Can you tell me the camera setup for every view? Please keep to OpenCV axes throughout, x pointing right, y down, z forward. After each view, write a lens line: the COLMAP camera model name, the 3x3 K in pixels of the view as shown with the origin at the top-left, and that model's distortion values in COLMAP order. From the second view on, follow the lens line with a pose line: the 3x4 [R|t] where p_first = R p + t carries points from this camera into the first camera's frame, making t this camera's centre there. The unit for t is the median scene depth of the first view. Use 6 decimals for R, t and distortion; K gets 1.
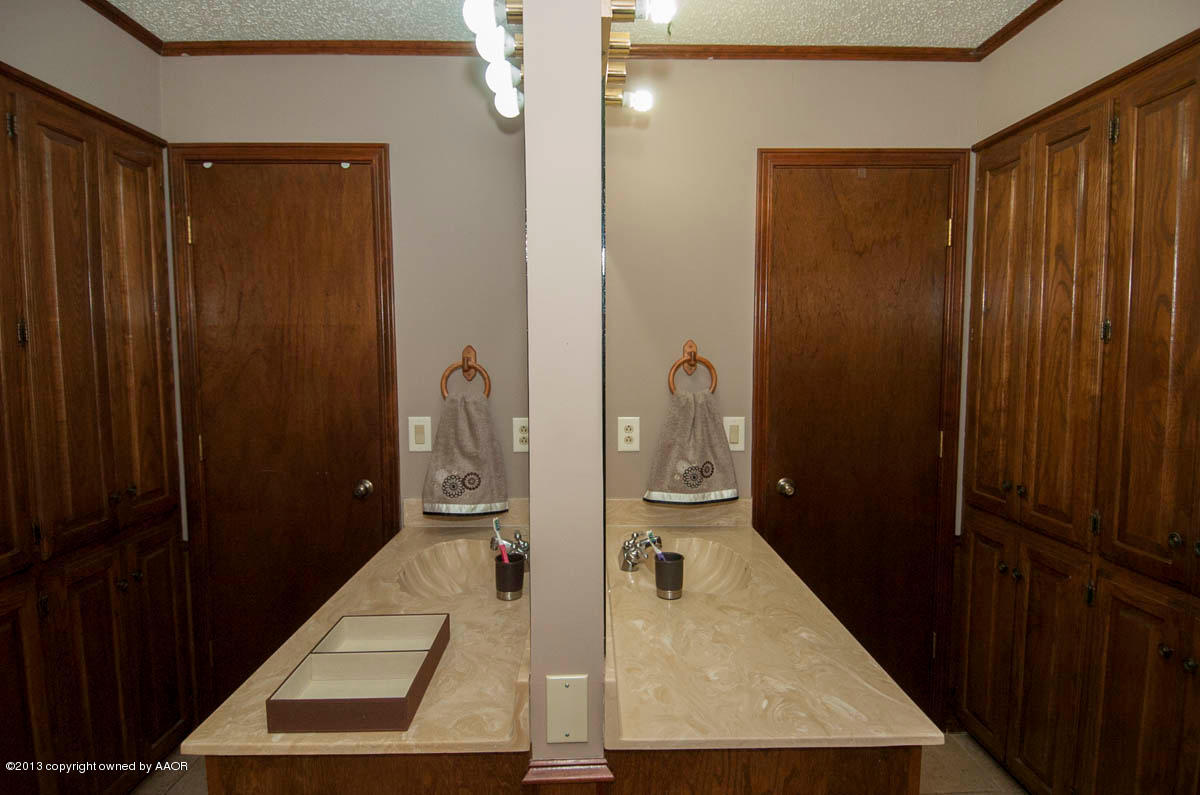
lens RADIAL K [[637.5, 0, 600.0], [0, 637.5, 397.5], [0, 0, 1]] dist [0.036839, -0.040890]
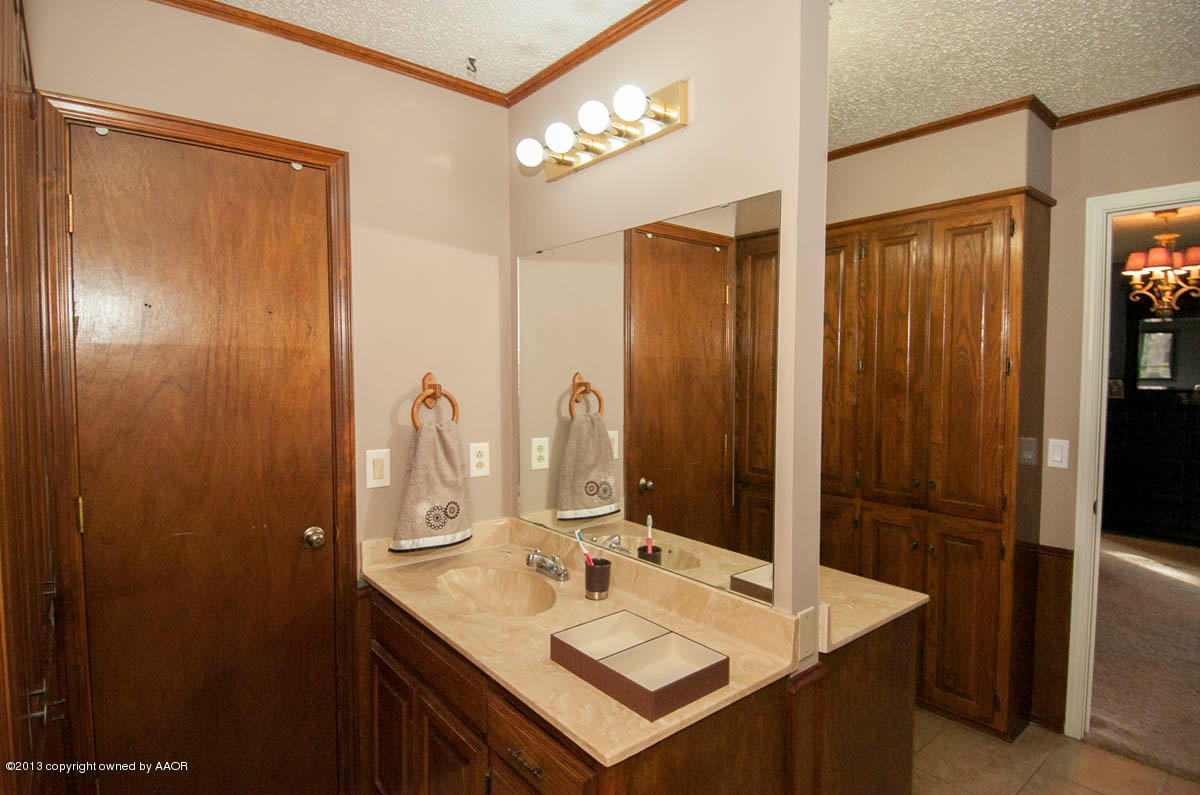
lens RADIAL K [[625.1, 0, 604.9], [0, 625.1, 401.0], [0, 0, 1]] dist [0.047844, -0.054372]
pose [[0.782569, -0.024243, 0.622091, -0.614410], [0.045609, 0.998789, -0.018453, -0.009009], [-0.620890, 0.042814, 0.782727, 0.084830]]
